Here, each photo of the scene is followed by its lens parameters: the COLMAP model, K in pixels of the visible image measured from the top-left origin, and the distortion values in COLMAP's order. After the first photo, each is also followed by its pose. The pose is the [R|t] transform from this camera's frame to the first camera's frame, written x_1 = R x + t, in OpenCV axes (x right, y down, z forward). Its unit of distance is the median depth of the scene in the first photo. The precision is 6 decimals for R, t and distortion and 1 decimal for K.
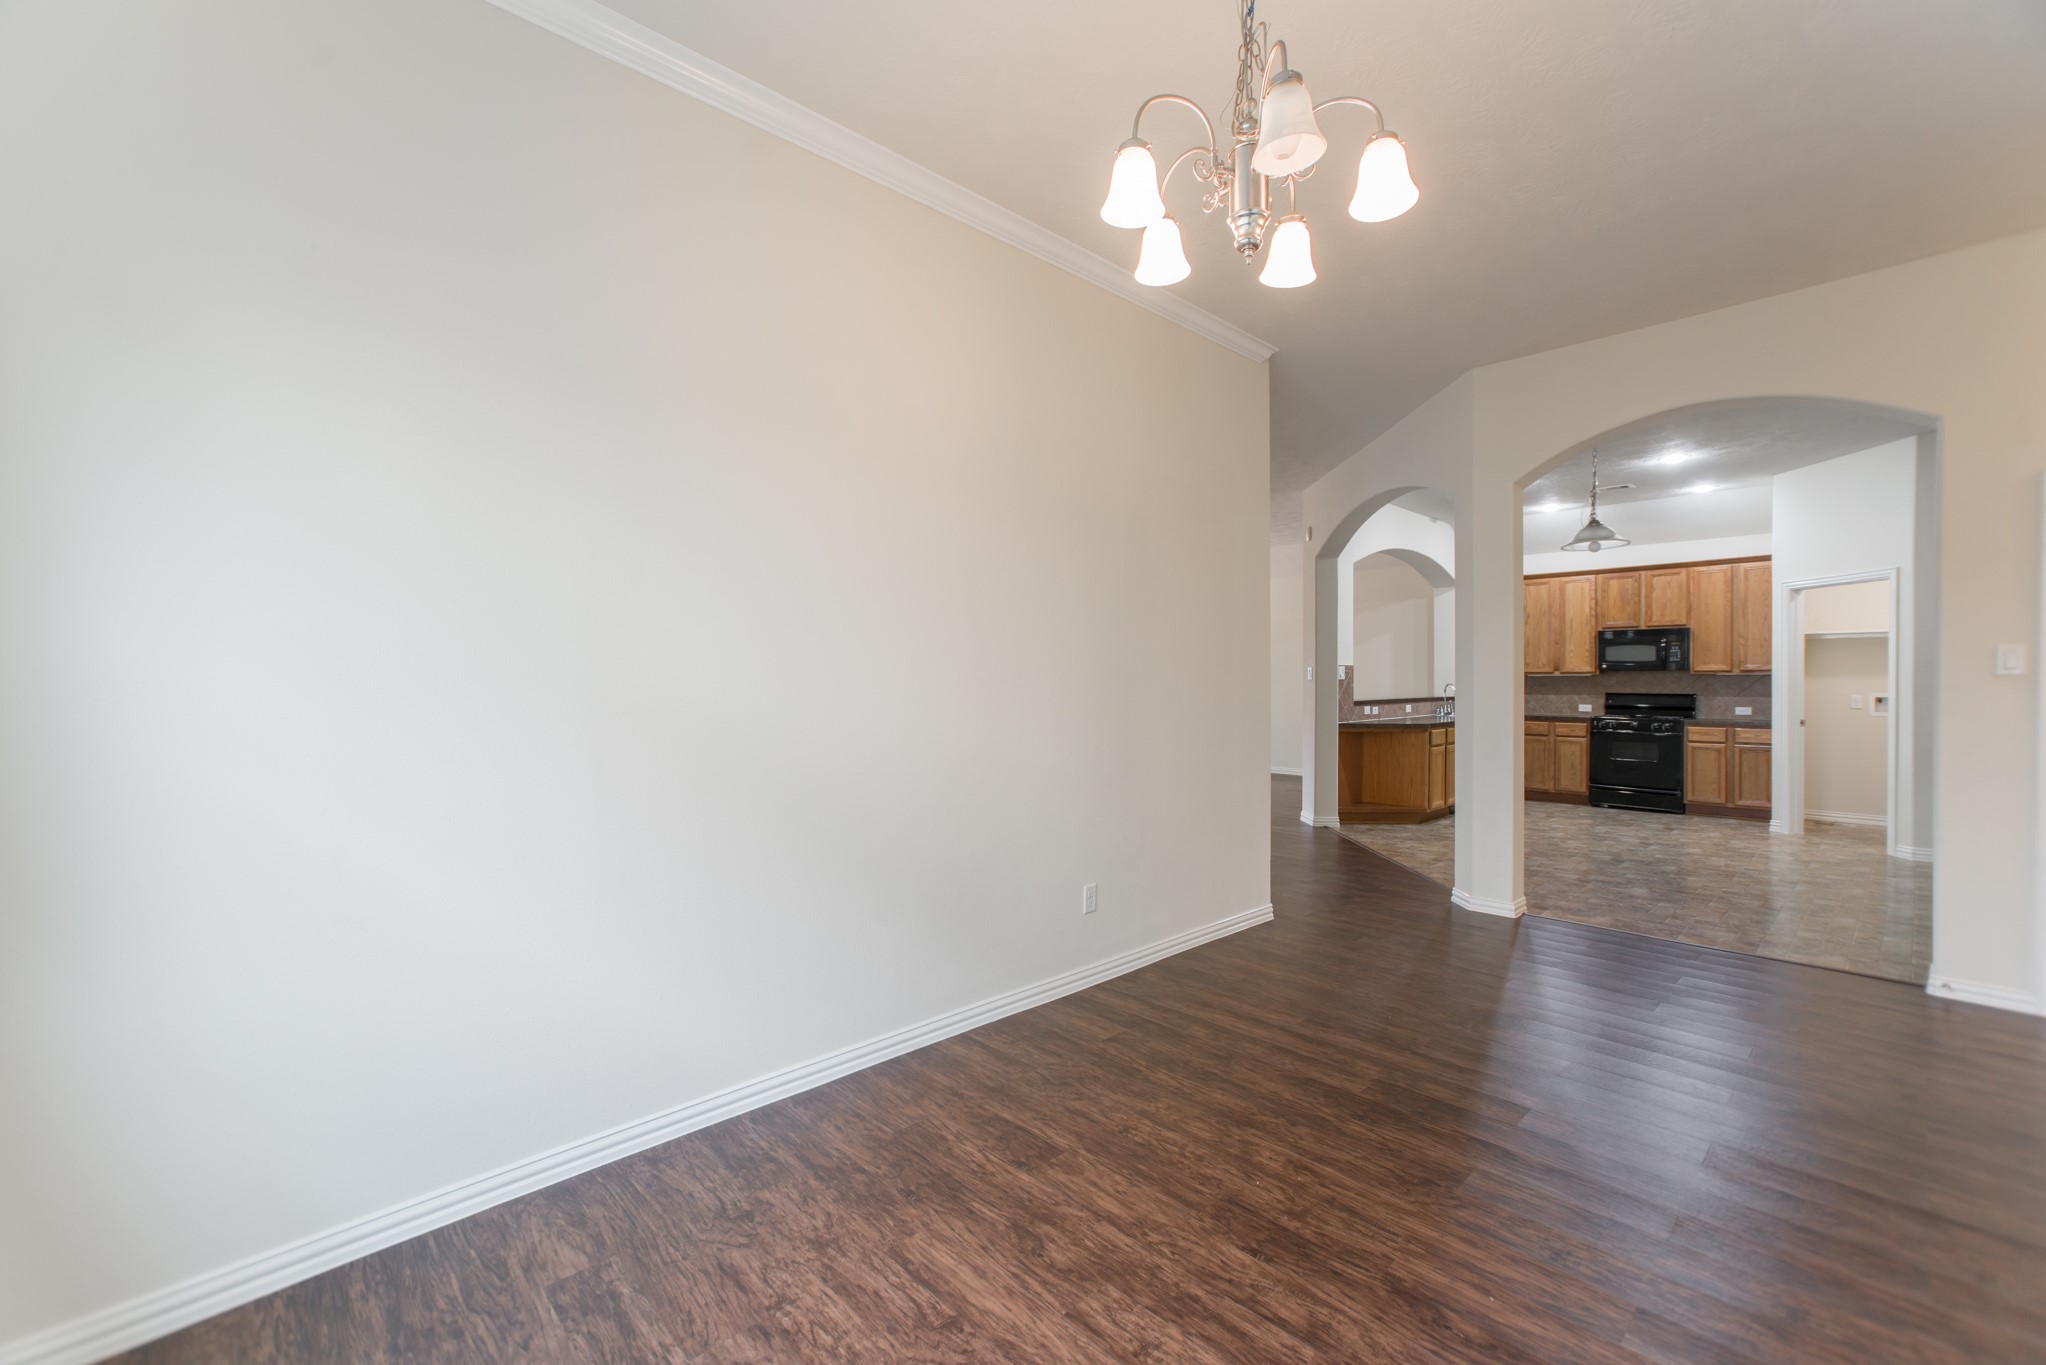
lens RADIAL K [[862.7, 0, 999.0], [0, 862.7, 686.5], [0, 0, 1]] dist [-0.030725, 0.018221]
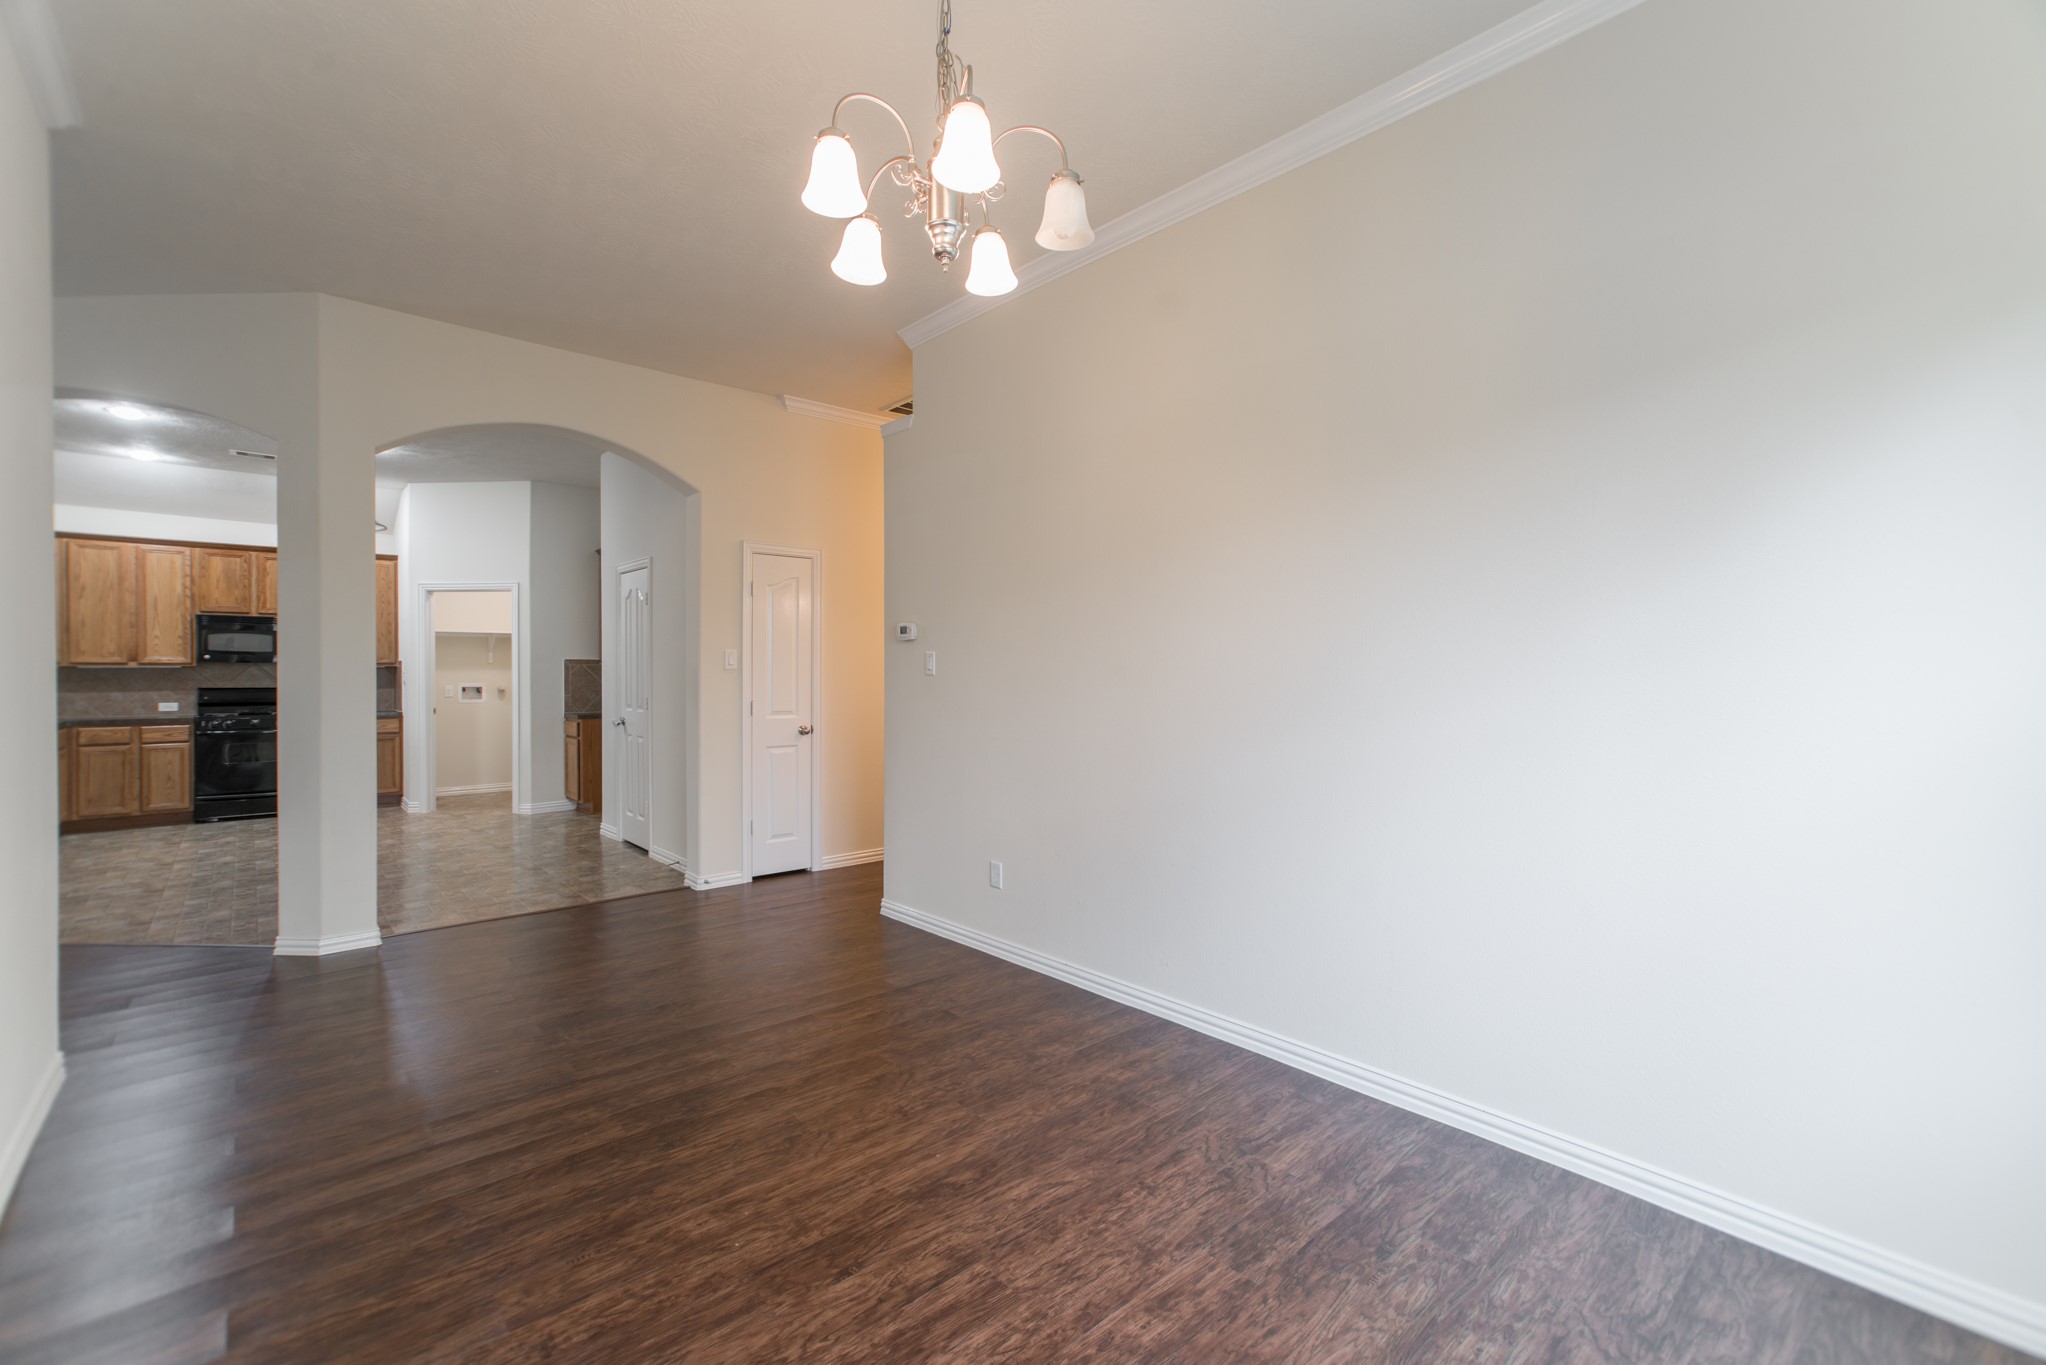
lens RADIAL K [[865.0, 0, 1031.6], [0, 865.0, 674.9], [0, 0, 1]] dist [-0.016270, 0.011020]
pose [[0.001798, -0.003246, 0.999993, -0.161527], [0.008120, 0.999962, 0.003232, -0.001757], [-0.999965, 0.008115, 0.001824, 0.191820]]
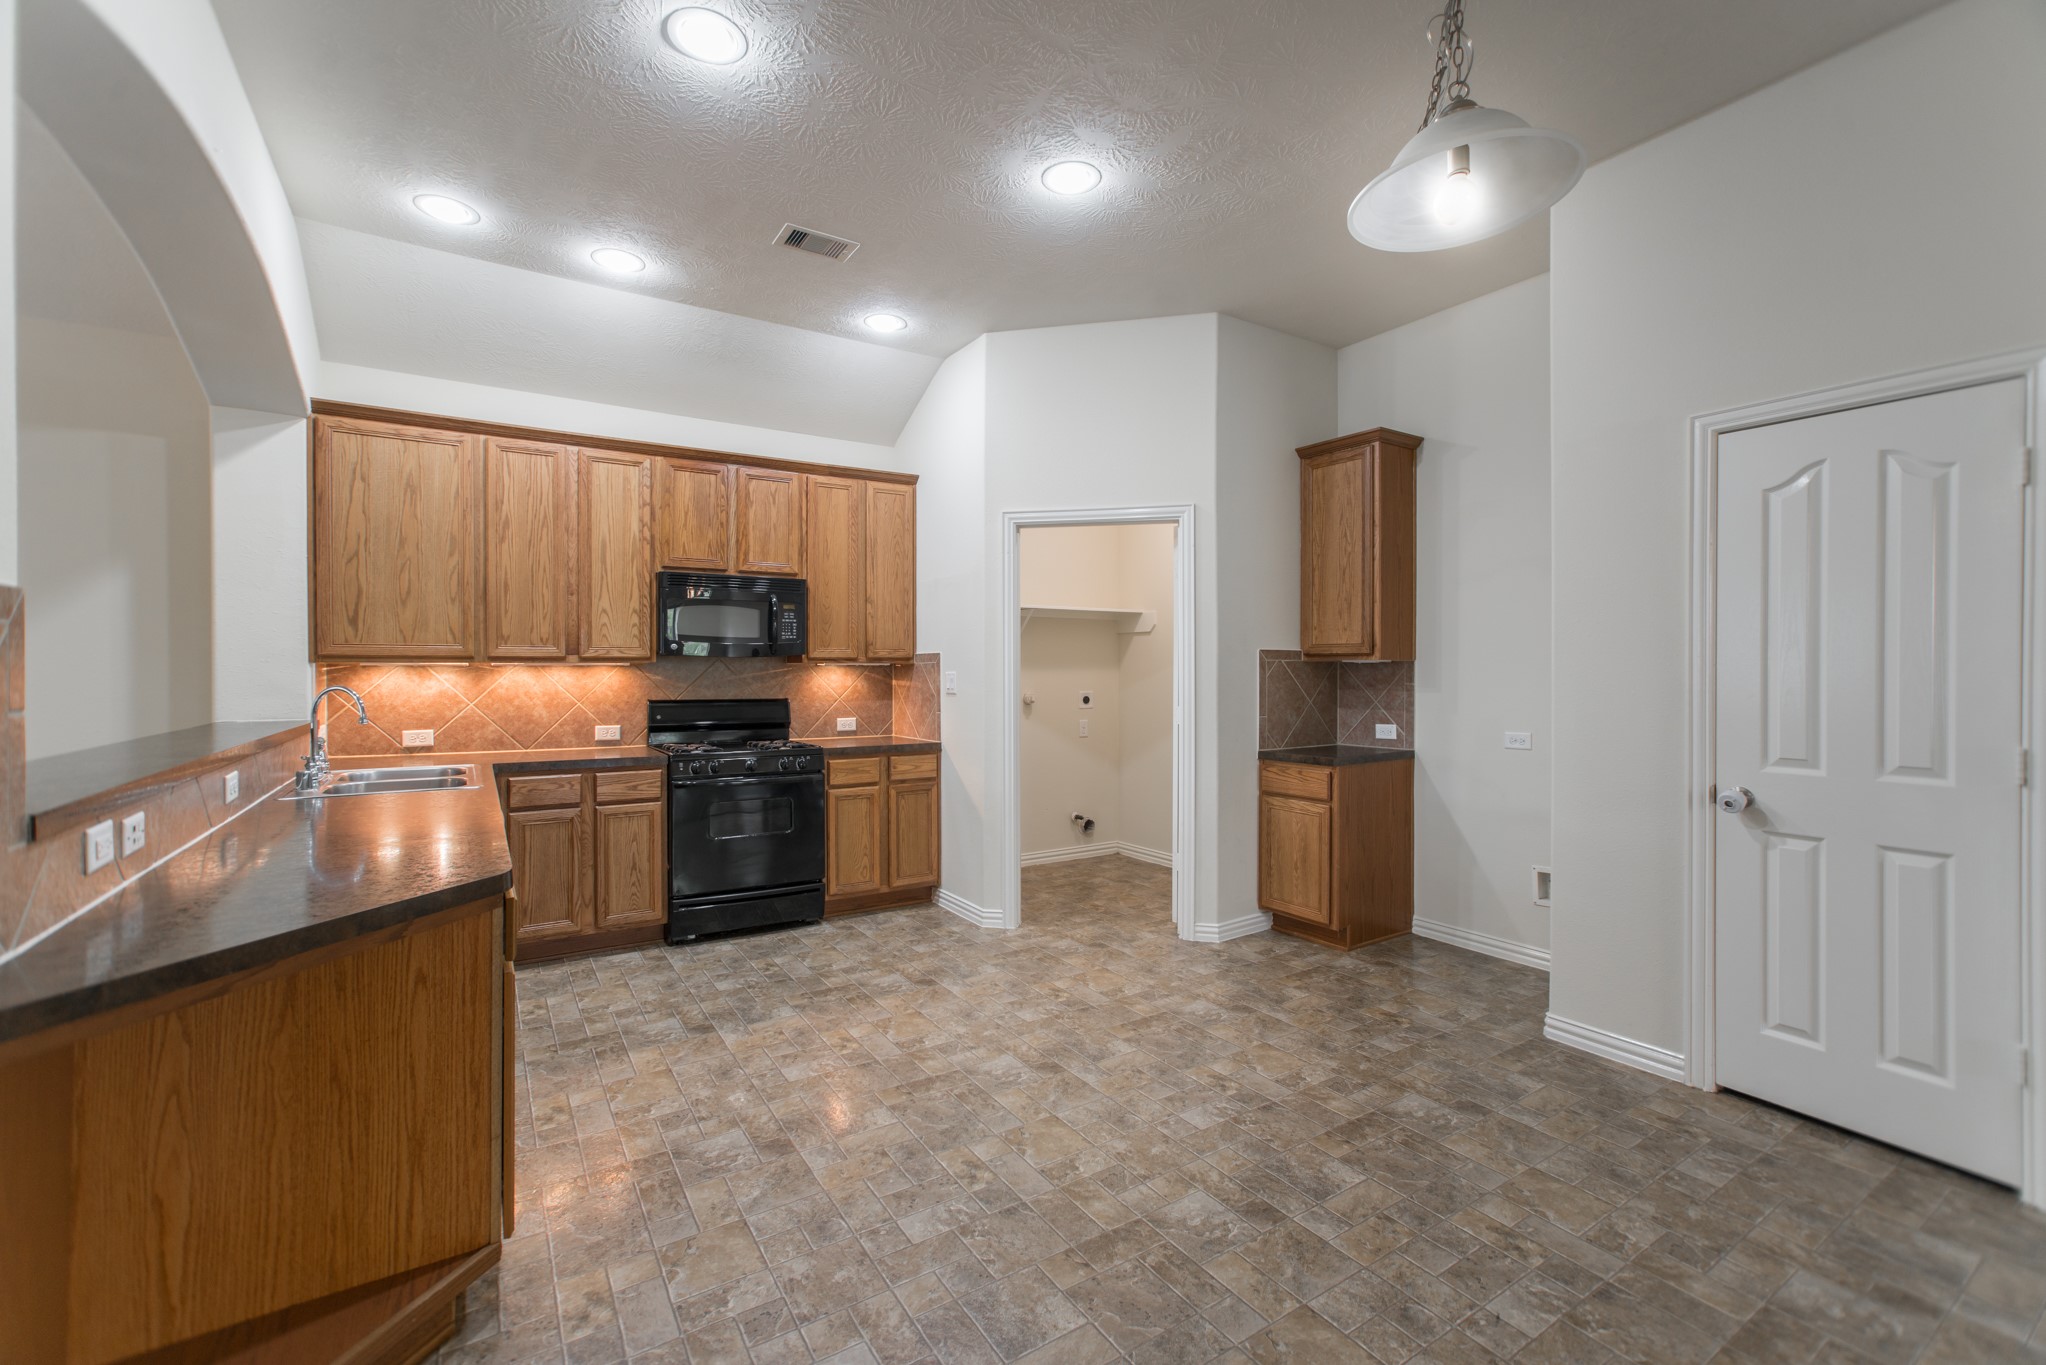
lens RADIAL K [[869.3, 0, 1017.8], [0, 869.3, 674.2], [0, 0, 1]] dist [-0.038876, 0.029435]
pose [[0.178682, -0.002715, 0.983903, 0.287807], [0.008880, 0.999960, 0.001146, -0.007319], [-0.983867, 0.008532, 0.178699, 0.789883]]
